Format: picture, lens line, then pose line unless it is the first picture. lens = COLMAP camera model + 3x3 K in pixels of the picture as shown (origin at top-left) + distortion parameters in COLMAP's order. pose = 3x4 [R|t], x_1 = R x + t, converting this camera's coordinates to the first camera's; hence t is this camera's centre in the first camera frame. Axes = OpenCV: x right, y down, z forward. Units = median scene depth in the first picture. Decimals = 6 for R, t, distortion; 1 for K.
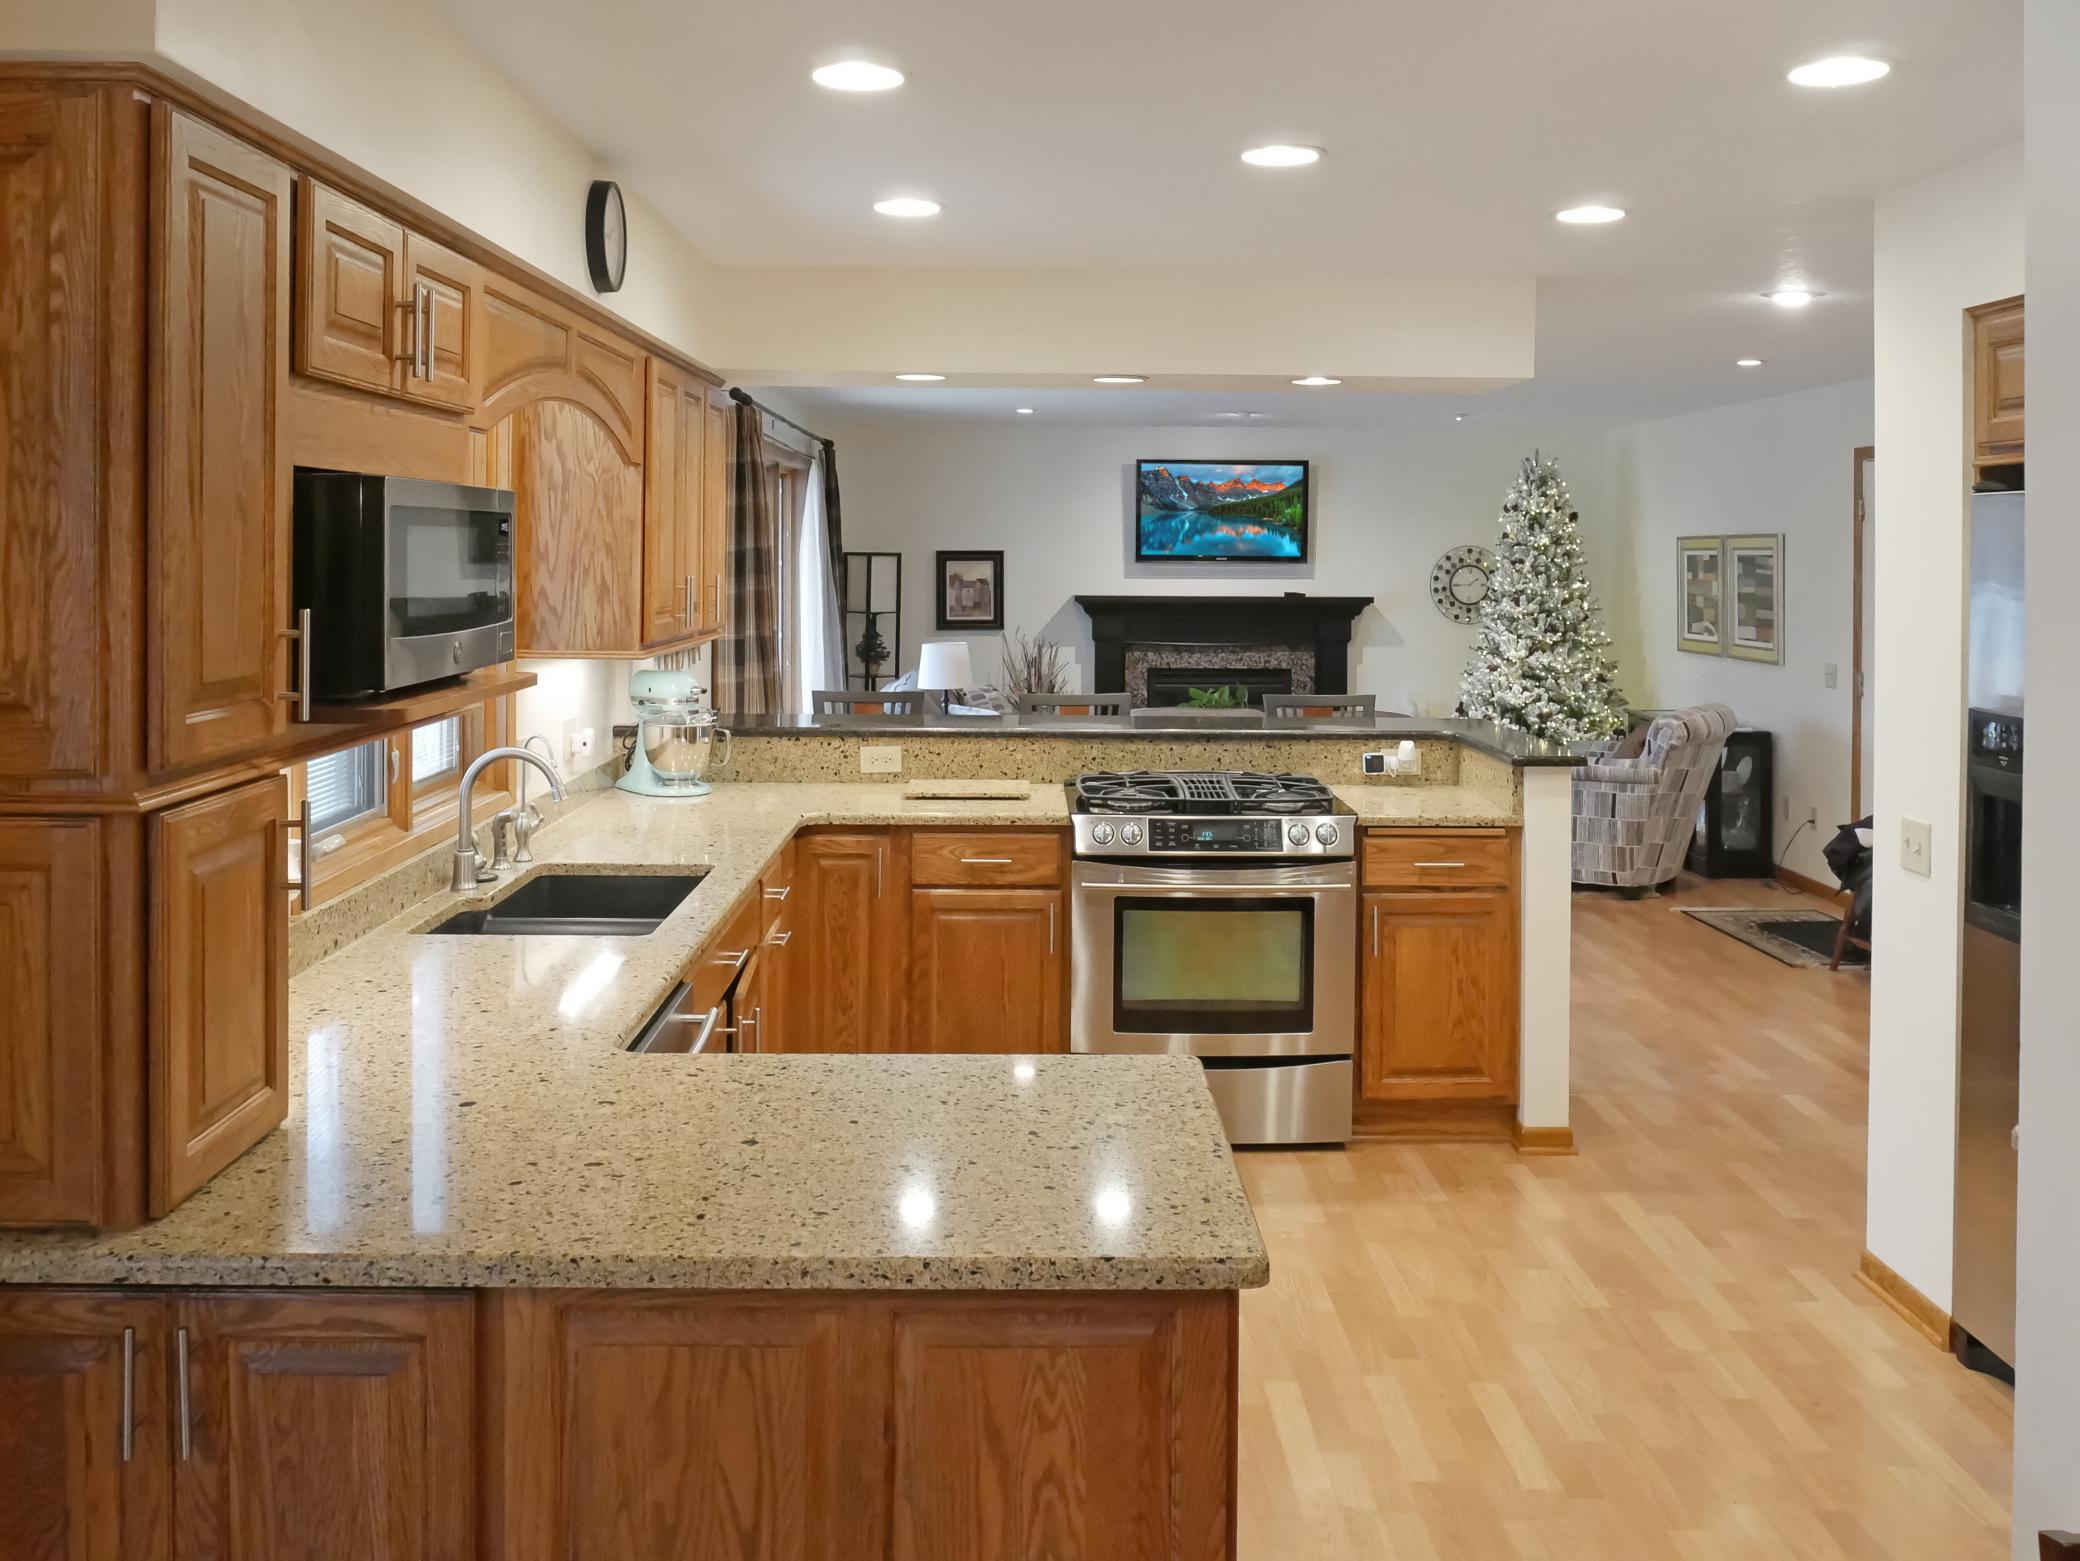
lens RADIAL K [[1783.7, 0, 1041.8], [0, 1783.7, 549.5], [0, 0, 1]] dist [-0.033861, 0.015540]
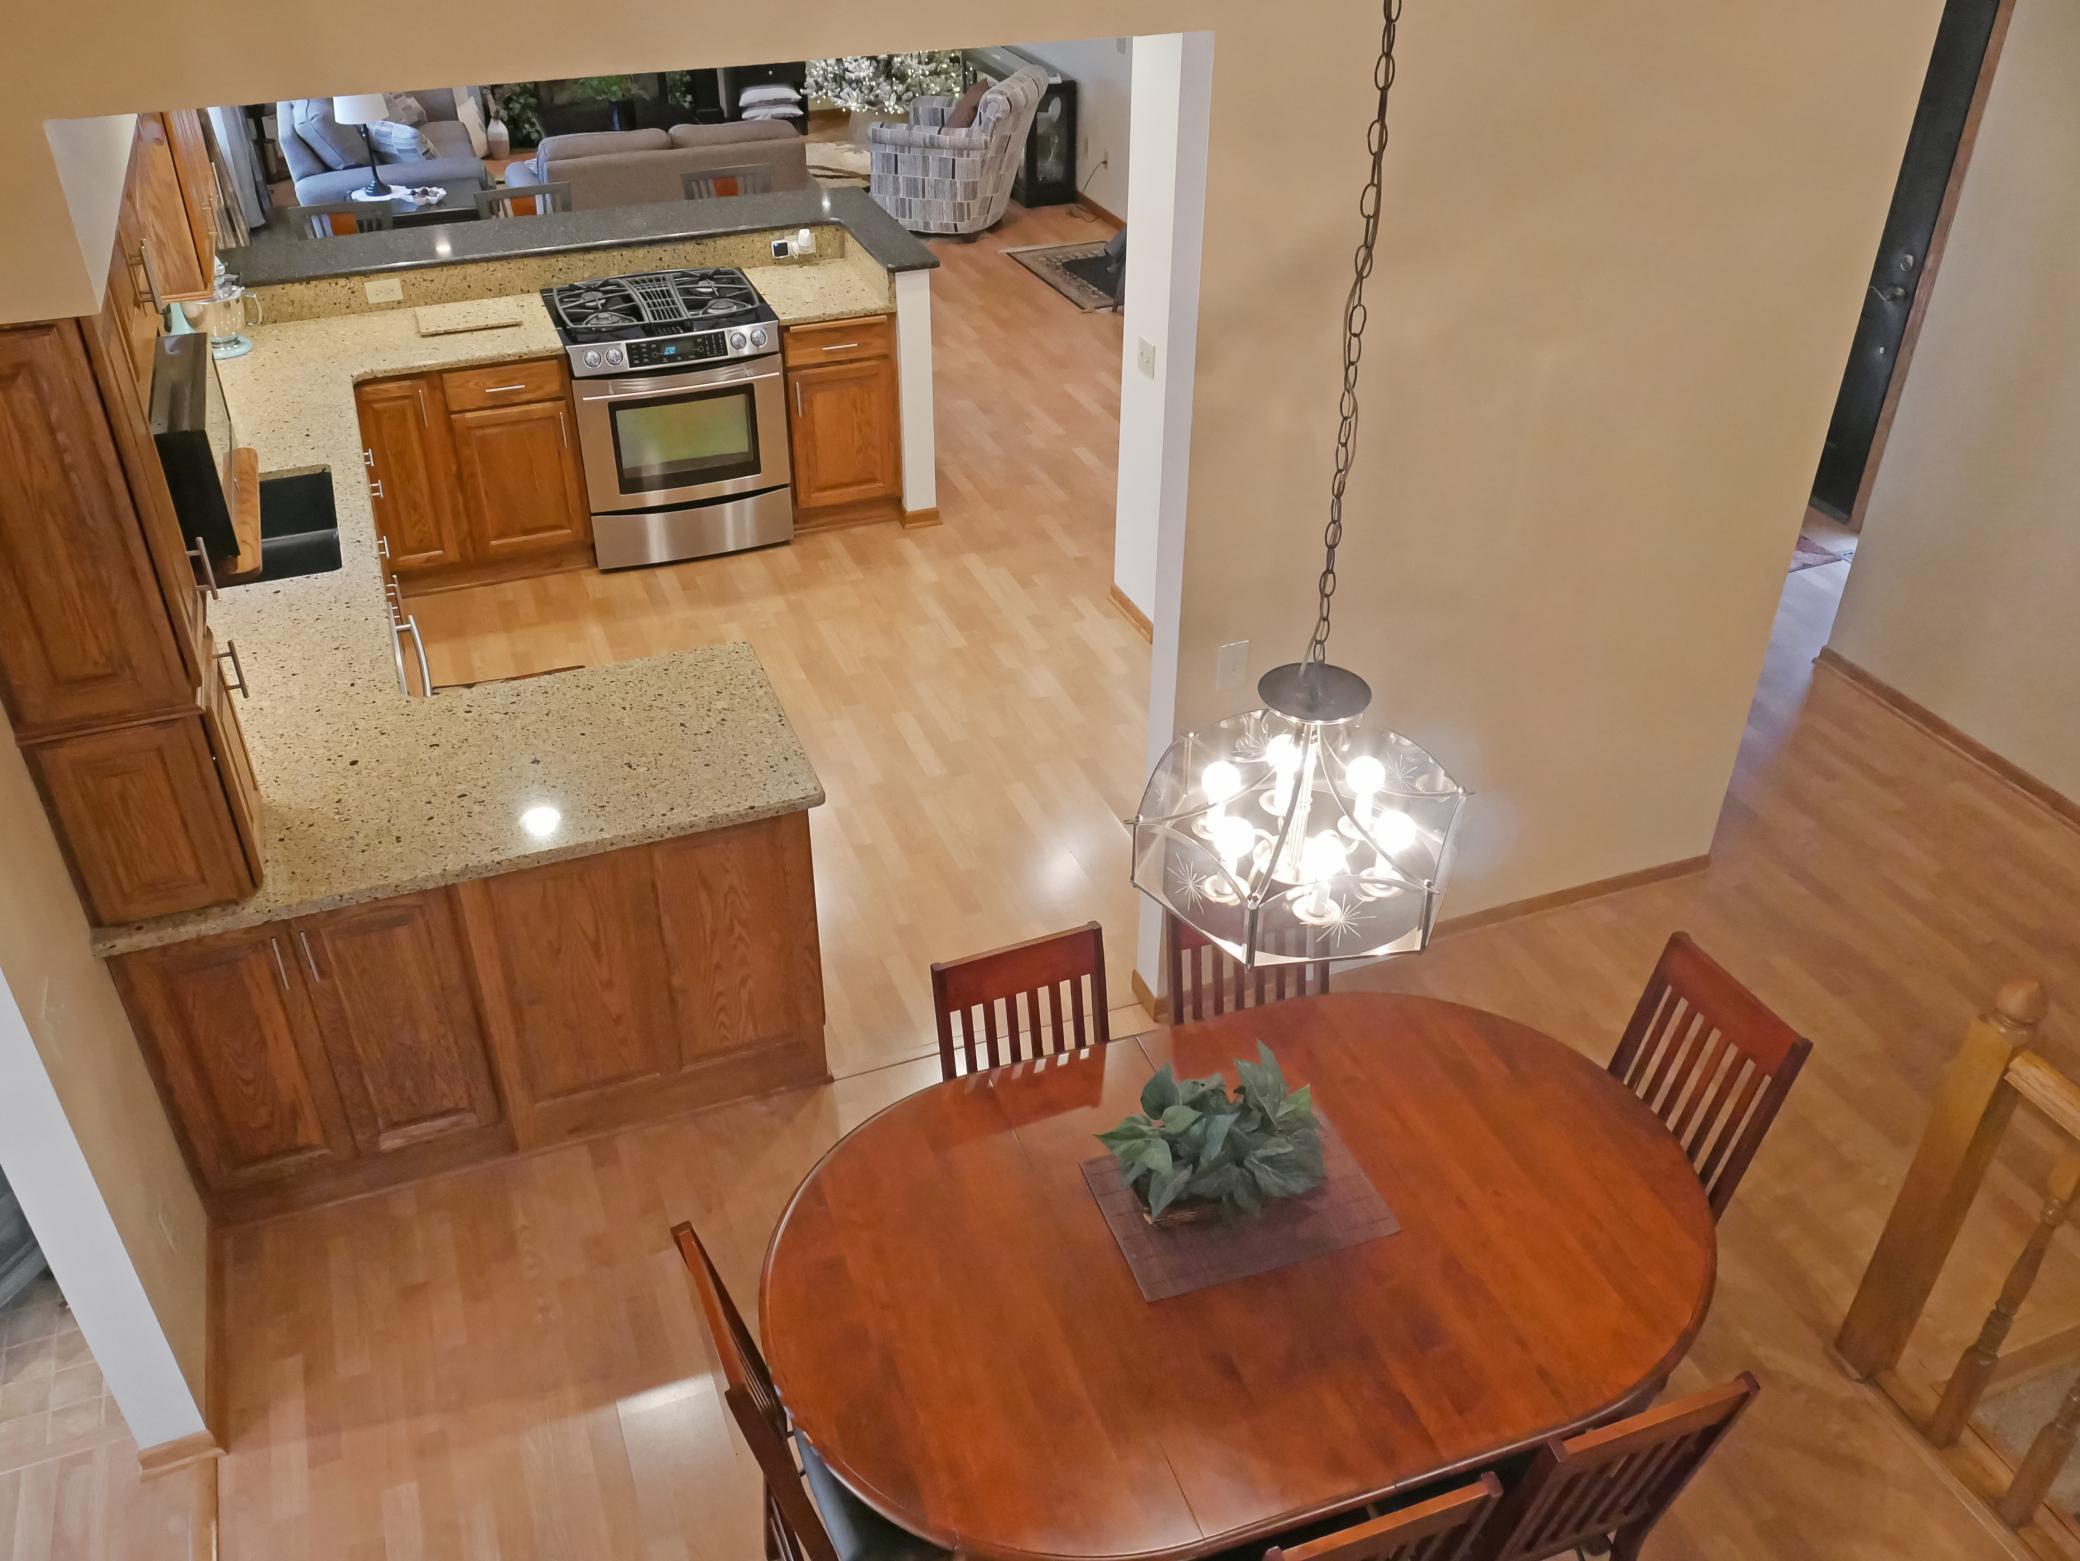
lens RADIAL K [[1712.9, 0, 1040.0], [0, 1712.9, 780.5], [0, 0, 1]] dist [-0.033090, -0.008075]
pose [[0.935051, -0.198466, 0.293753, -0.078366], [-0.001932, 0.825745, 0.564040, -0.260948], [-0.354508, -0.527974, 0.771730, -0.230044]]
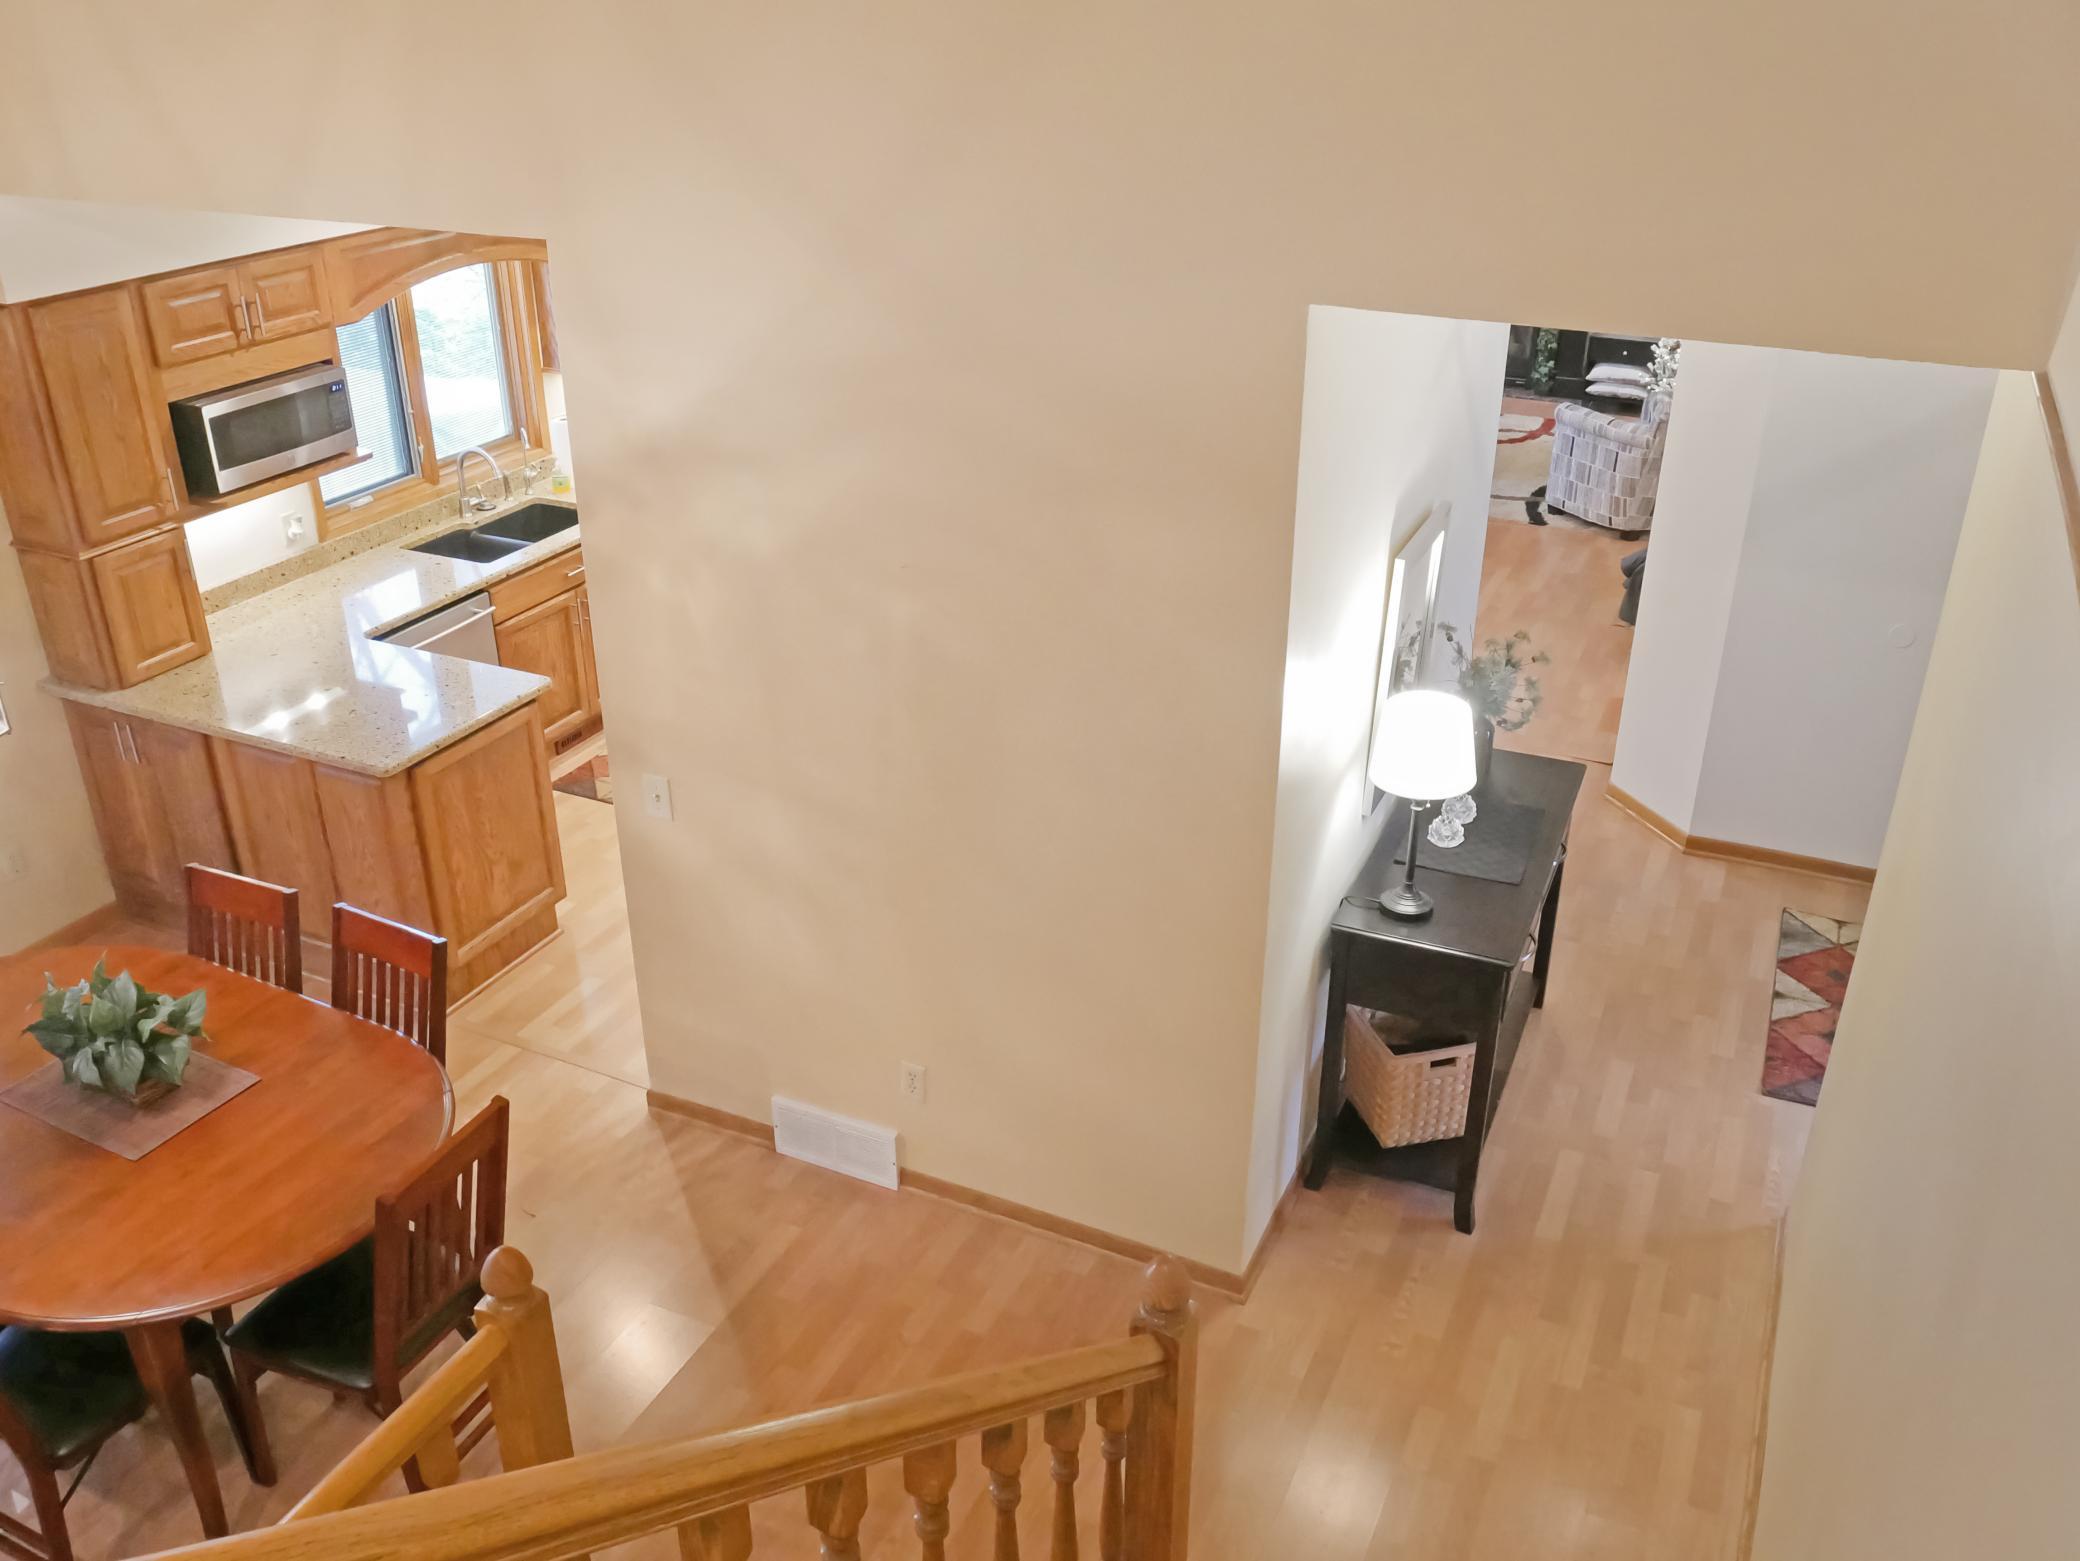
lens RADIAL K [[1704.6, 0, 1040.0], [0, 1704.6, 780.5], [0, 0, 1]] dist [-0.018890, -0.007865]
pose [[0.900249, 0.190379, -0.391544, 0.702779], [0.003608, 0.896035, 0.443970, -0.256635], [0.435360, -0.401096, 0.805968, -0.240906]]
